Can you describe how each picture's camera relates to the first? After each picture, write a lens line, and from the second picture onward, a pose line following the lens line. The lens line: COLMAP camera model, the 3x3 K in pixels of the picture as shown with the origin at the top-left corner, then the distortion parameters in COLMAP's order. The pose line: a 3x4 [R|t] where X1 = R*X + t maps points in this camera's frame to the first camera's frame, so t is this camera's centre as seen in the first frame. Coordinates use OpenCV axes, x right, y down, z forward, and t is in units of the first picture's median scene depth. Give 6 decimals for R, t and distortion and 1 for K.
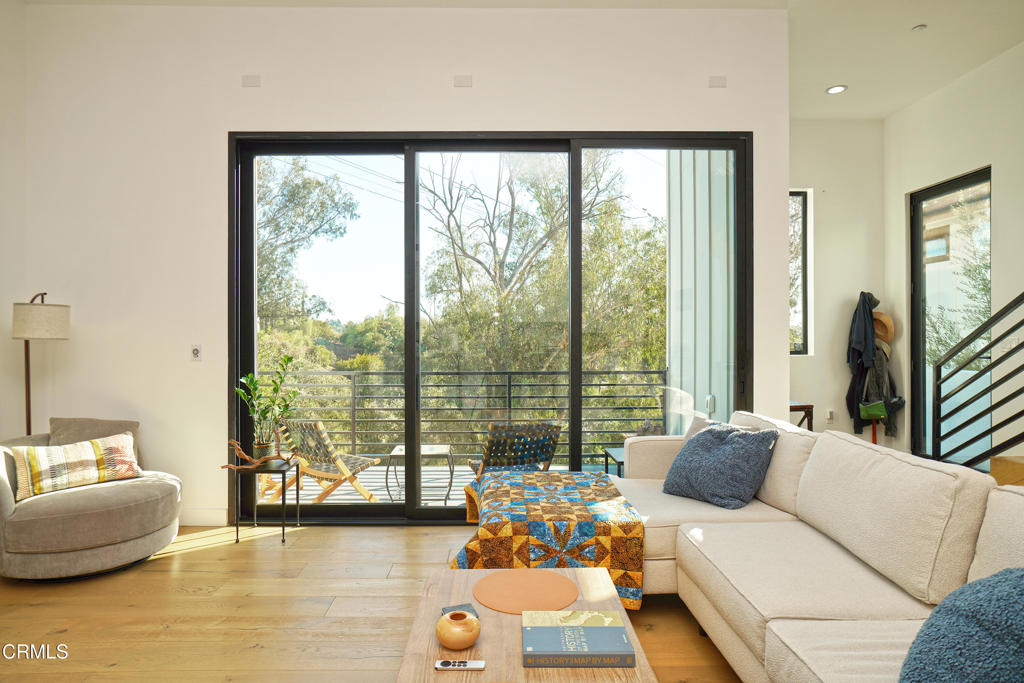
lens RADIAL K [[575.0, 0, 503.8], [0, 575.0, 333.6], [0, 0, 1]] dist [-0.008428, 0.000106]
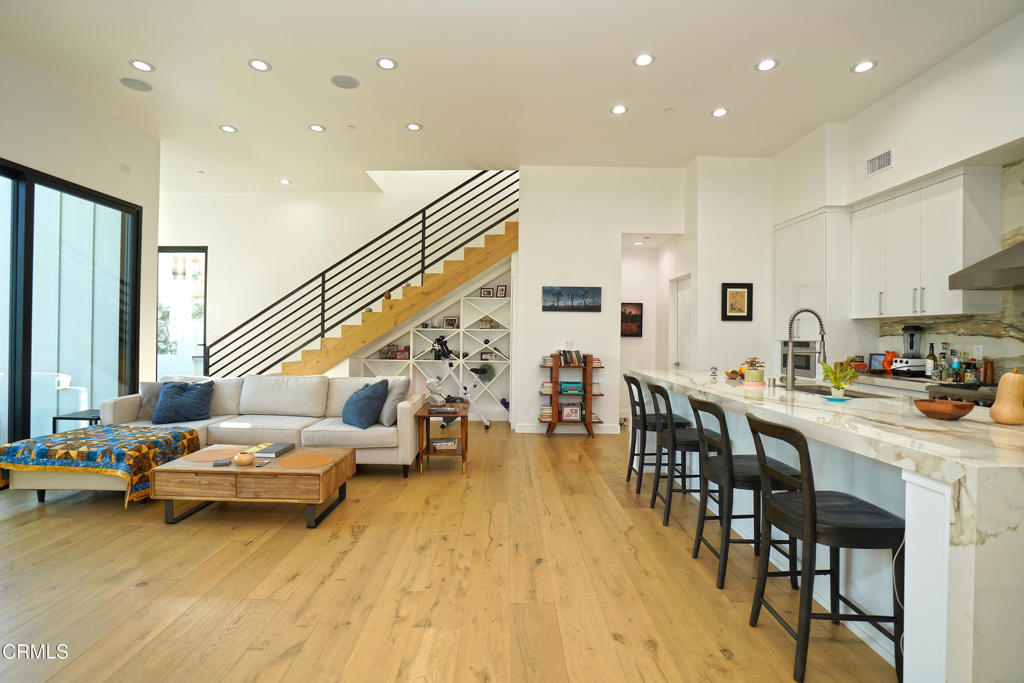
lens RADIAL K [[467.6, 0, 503.4], [0, 467.6, 336.9], [0, 0, 1]] dist [-0.068760, 0.025187]
pose [[0.012946, -0.000031, 0.999916, -0.813242], [-0.013824, 0.999904, 0.000210, 0.000149], [-0.999821, -0.013826, 0.012945, -0.039992]]
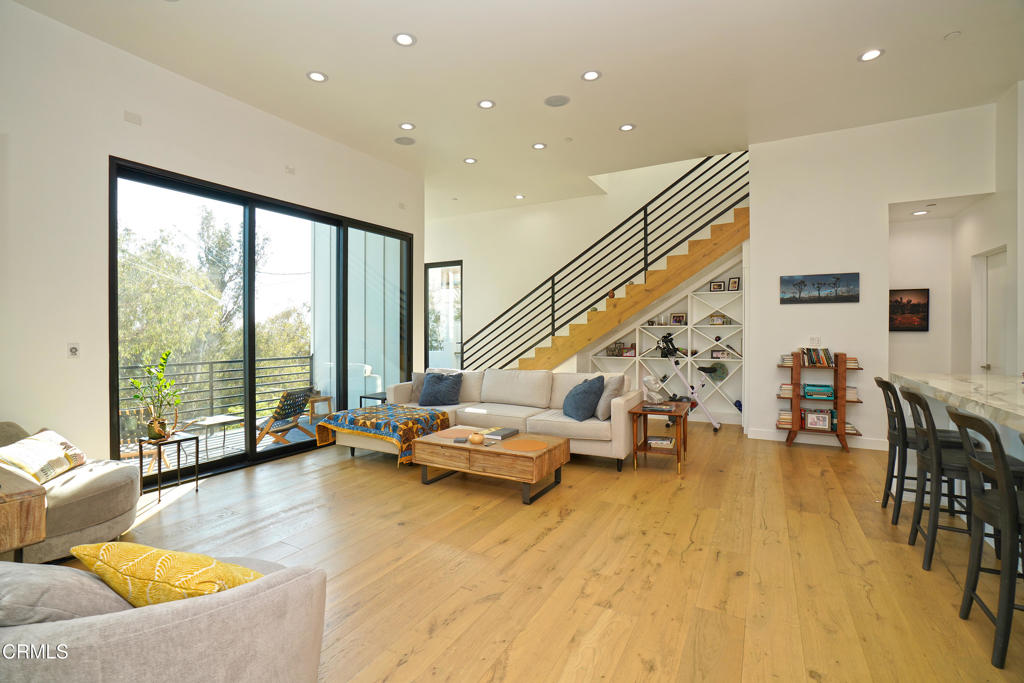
lens RADIAL K [[467.6, 0, 505.9], [0, 467.6, 335.6], [0, 0, 1]] dist [-0.068760, 0.025187]
pose [[0.497474, -0.007046, 0.867450, -0.835767], [-0.001417, 0.999959, 0.008935, -0.004493], [-0.867478, -0.005674, 0.497443, -0.115910]]
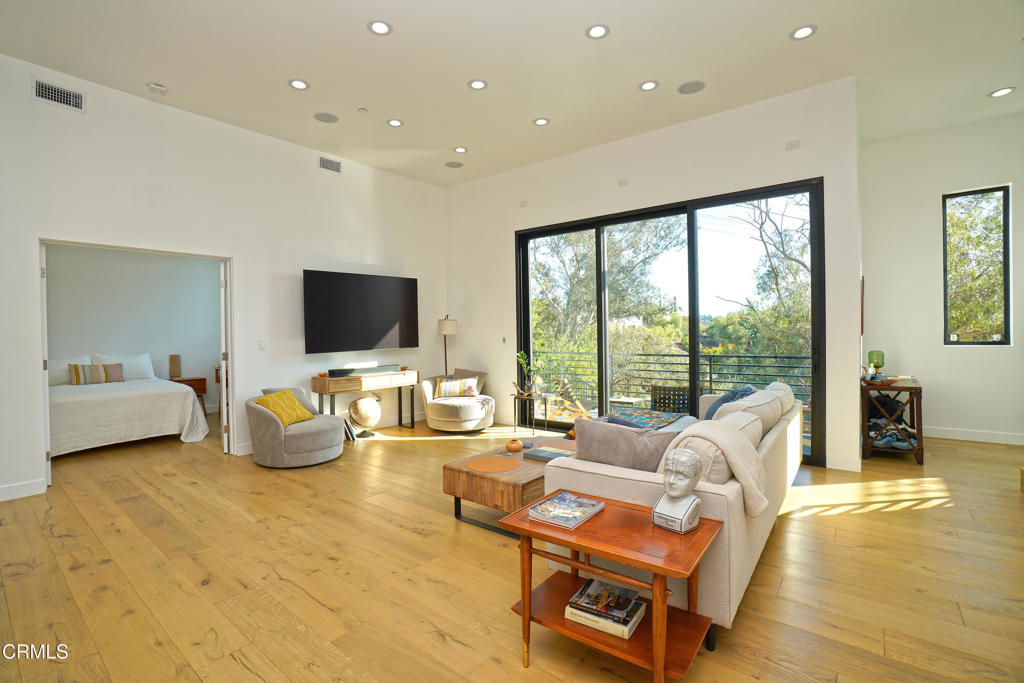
lens RADIAL K [[467.6, 0, 507.3], [0, 467.6, 337.1], [0, 0, 1]] dist [-0.068760, 0.025187]
pose [[0.771445, -0.000604, -0.636295, 0.527265], [0.015423, 0.999724, 0.017750, -0.008586], [0.636109, -0.023506, 0.771241, -0.283264]]
